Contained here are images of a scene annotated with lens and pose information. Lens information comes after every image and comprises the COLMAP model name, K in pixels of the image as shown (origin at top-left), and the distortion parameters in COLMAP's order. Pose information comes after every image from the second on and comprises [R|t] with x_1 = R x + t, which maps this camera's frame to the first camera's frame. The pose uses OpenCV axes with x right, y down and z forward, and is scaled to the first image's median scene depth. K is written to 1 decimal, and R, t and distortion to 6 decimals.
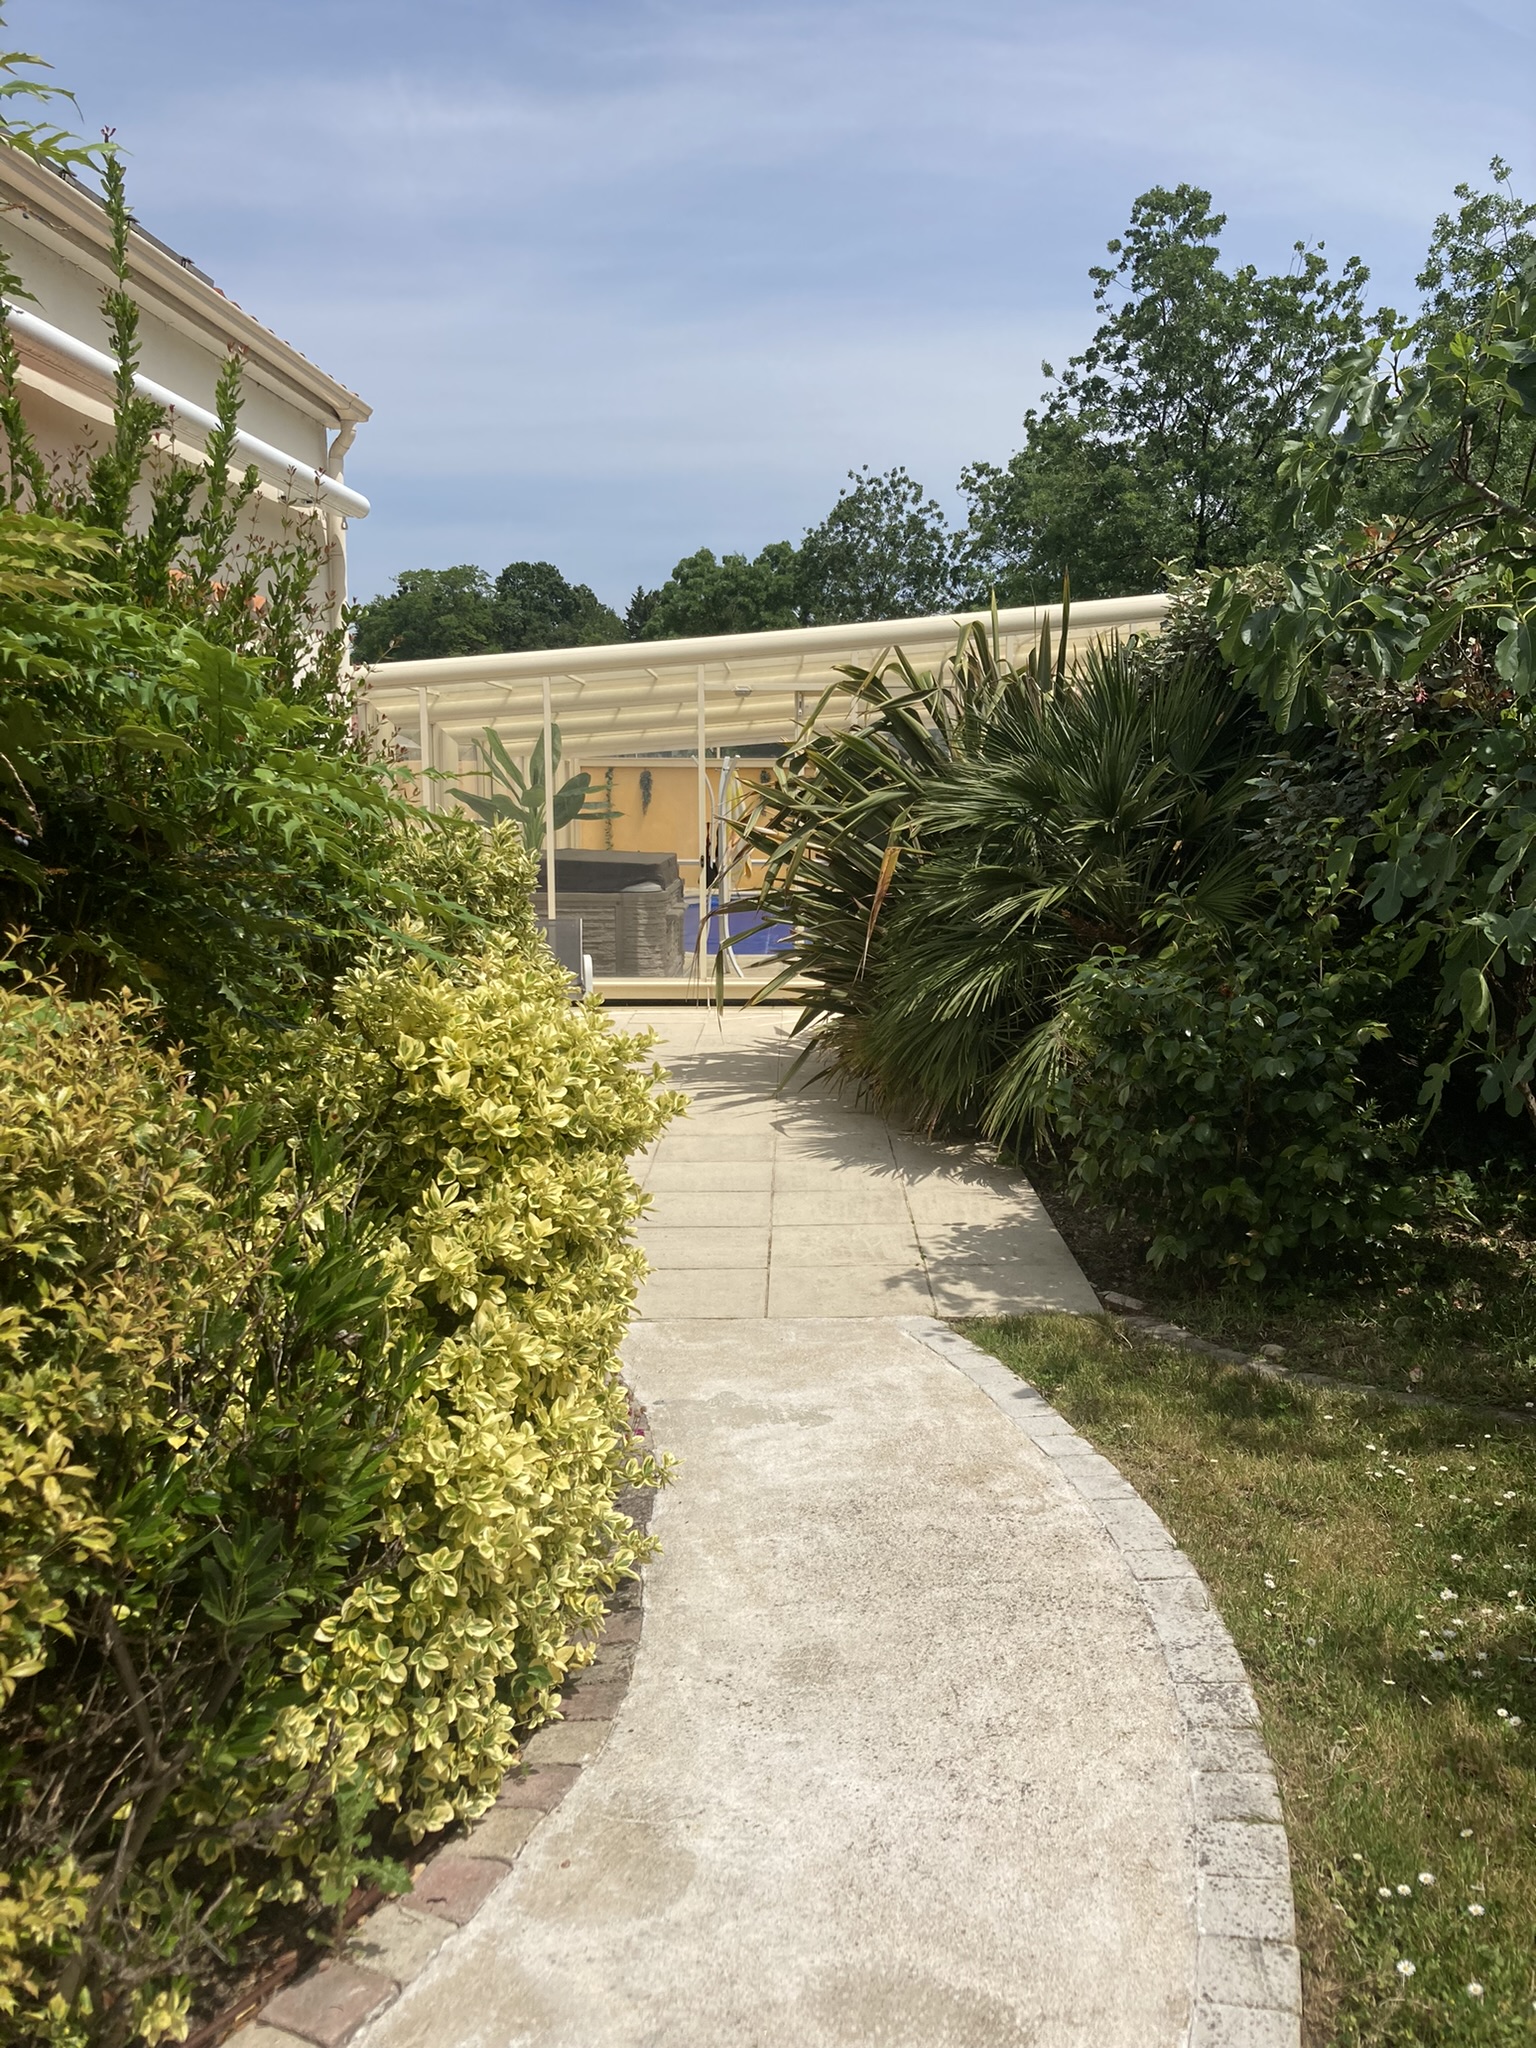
lens RADIAL K [[1704.5, 0, 771.1], [0, 1704.5, 1024.5], [0, 0, 1]] dist [0.050020, -0.043976]
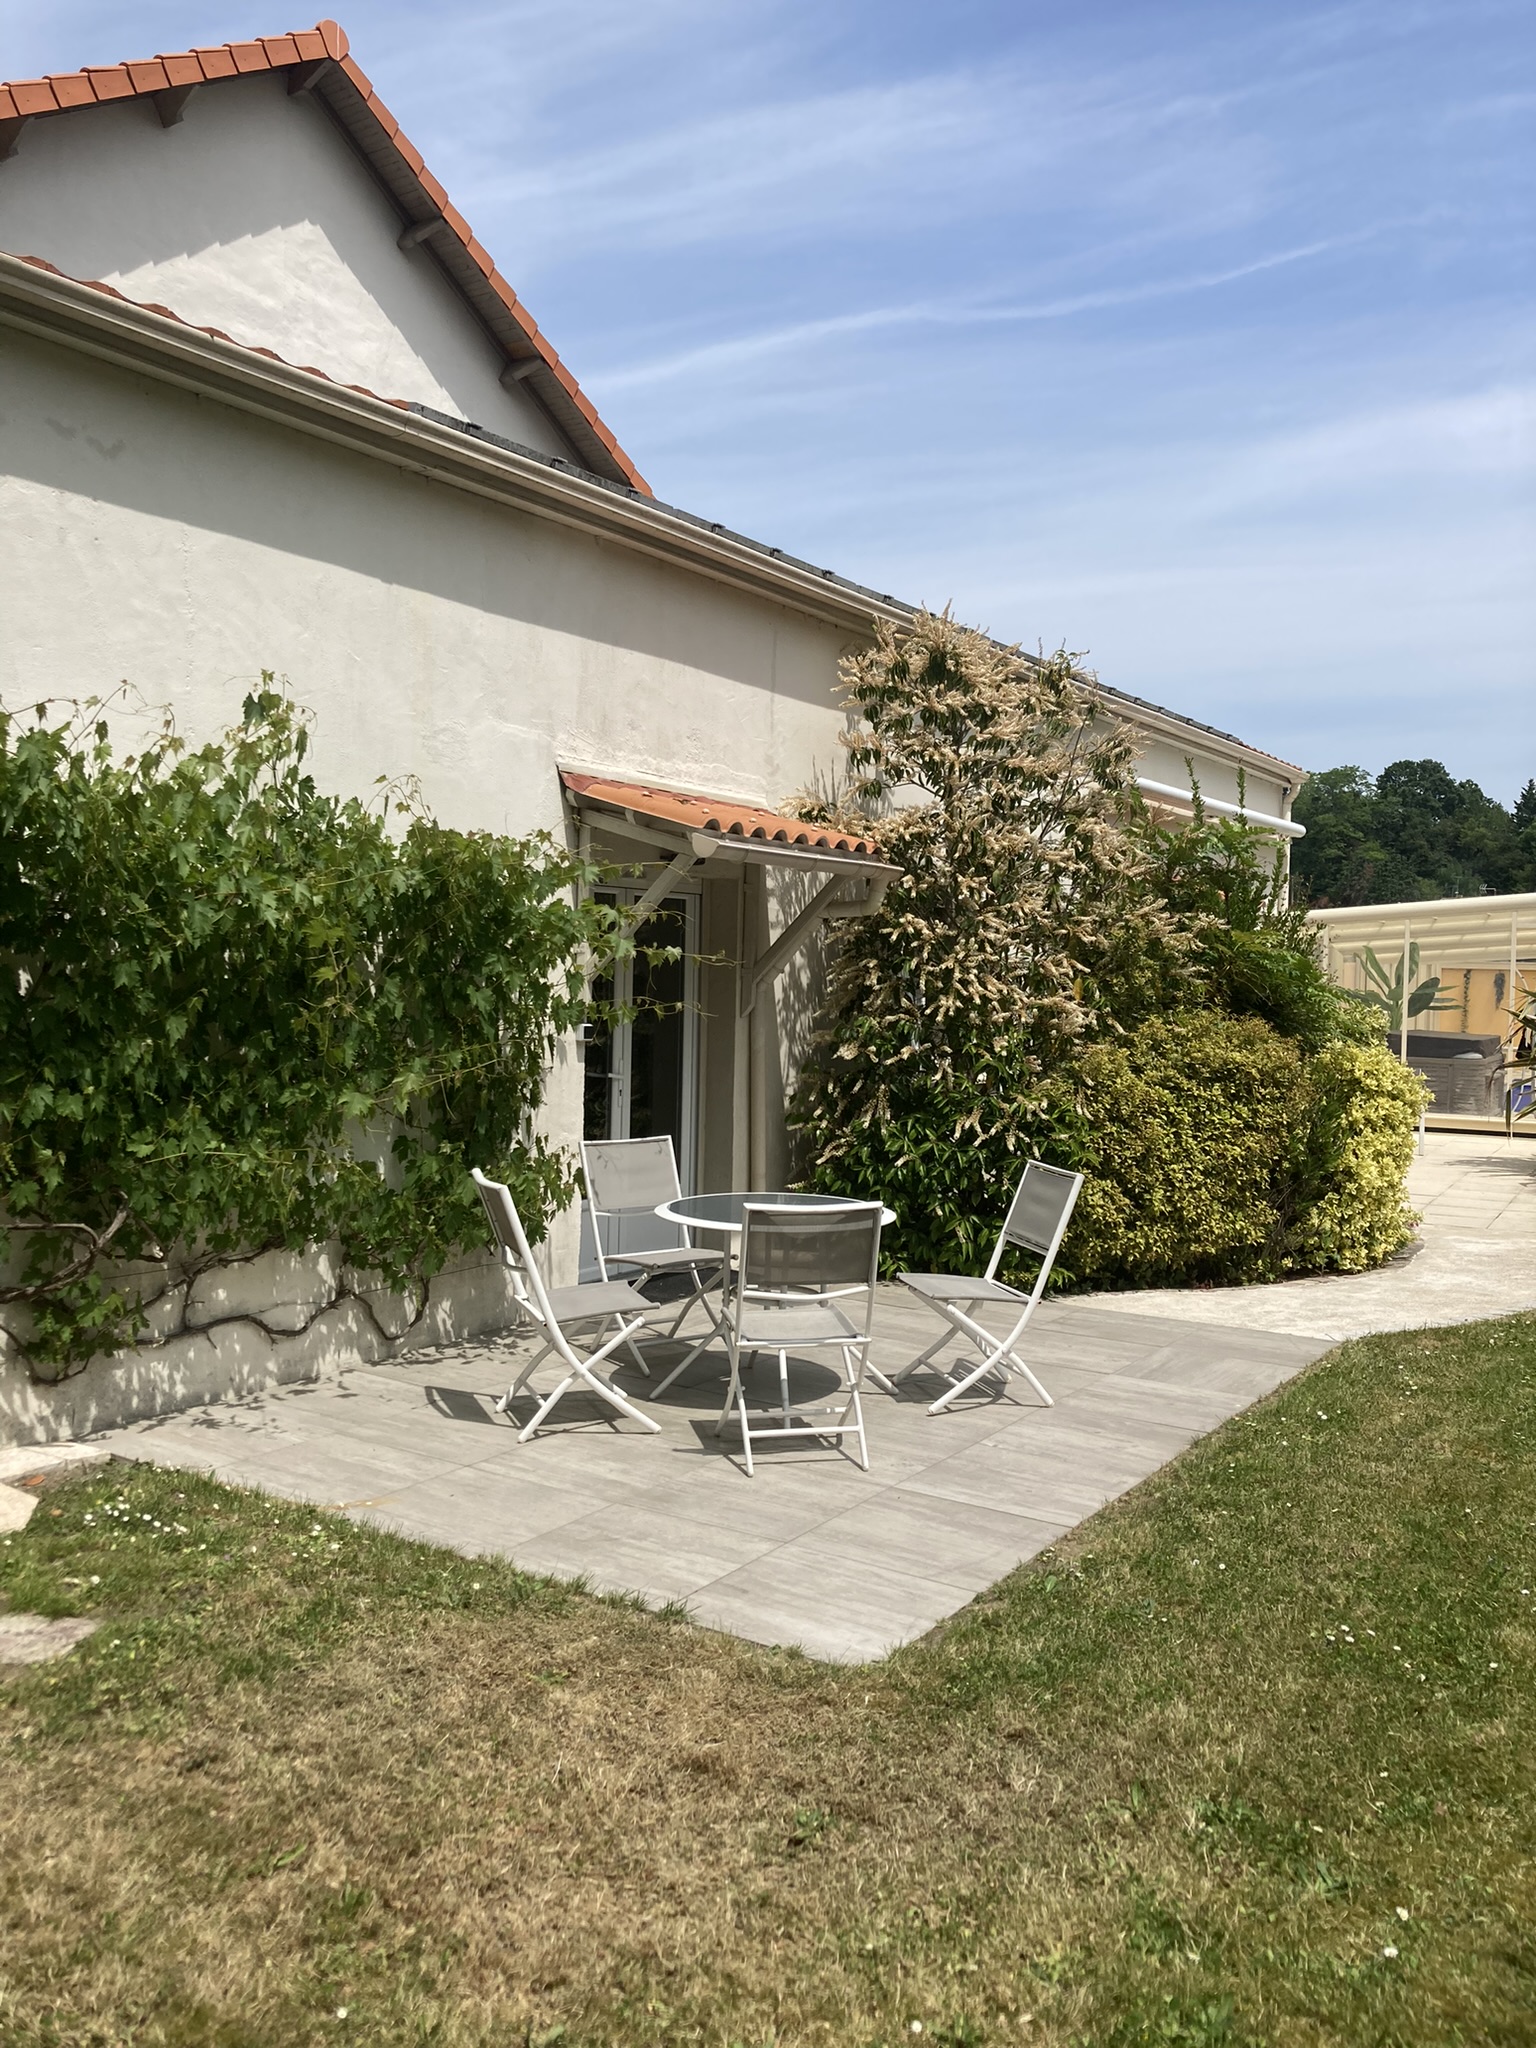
lens RADIAL K [[1704.5, 0, 770.2], [0, 1704.5, 1029.6], [0, 0, 1]] dist [0.050020, -0.043976]
pose [[0.881327, 0.033856, -0.471293, 0.068299], [-0.083563, 0.992876, -0.084938, 0.055754], [0.465060, 0.114241, 0.877877, -0.449044]]
